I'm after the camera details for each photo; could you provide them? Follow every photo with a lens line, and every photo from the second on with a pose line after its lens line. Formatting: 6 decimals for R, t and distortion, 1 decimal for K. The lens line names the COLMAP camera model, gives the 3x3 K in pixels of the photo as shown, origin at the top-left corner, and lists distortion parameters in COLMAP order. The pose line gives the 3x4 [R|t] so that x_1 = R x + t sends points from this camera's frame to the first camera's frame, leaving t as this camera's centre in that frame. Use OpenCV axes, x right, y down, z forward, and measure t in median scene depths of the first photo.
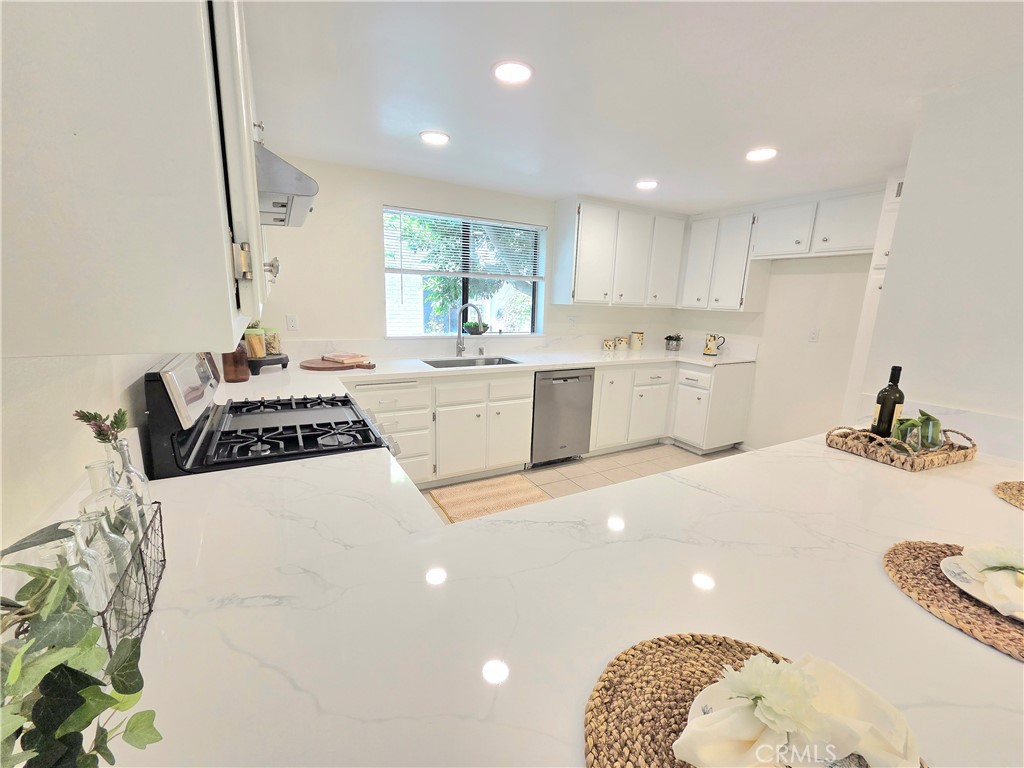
lens RADIAL K [[422.1, 0, 511.7], [0, 422.1, 386.1], [0, 0, 1]] dist [0.002630, 0.000281]
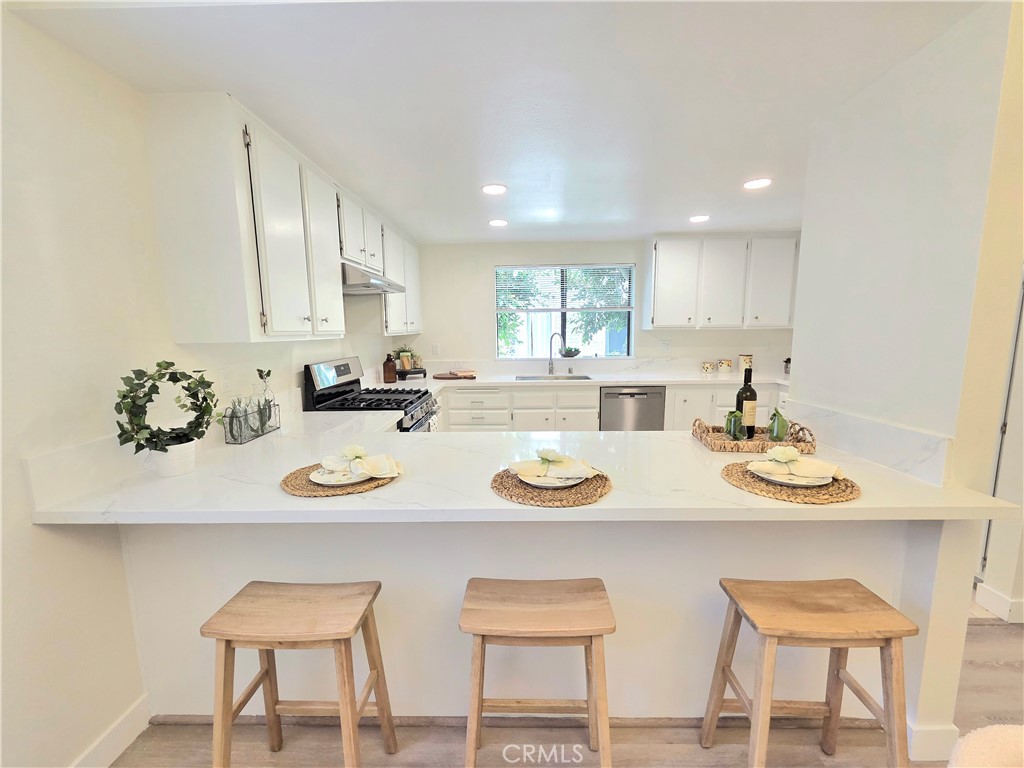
lens RADIAL K [[422.1, 0, 511.7], [0, 422.1, 386.1], [0, 0, 1]] dist [0.002630, 0.000281]
pose [[0.857120, 0.022687, -0.514617, 0.431946], [-0.064000, 0.995979, -0.062687, 0.051868], [0.511126, 0.086666, 0.855125, -0.136467]]
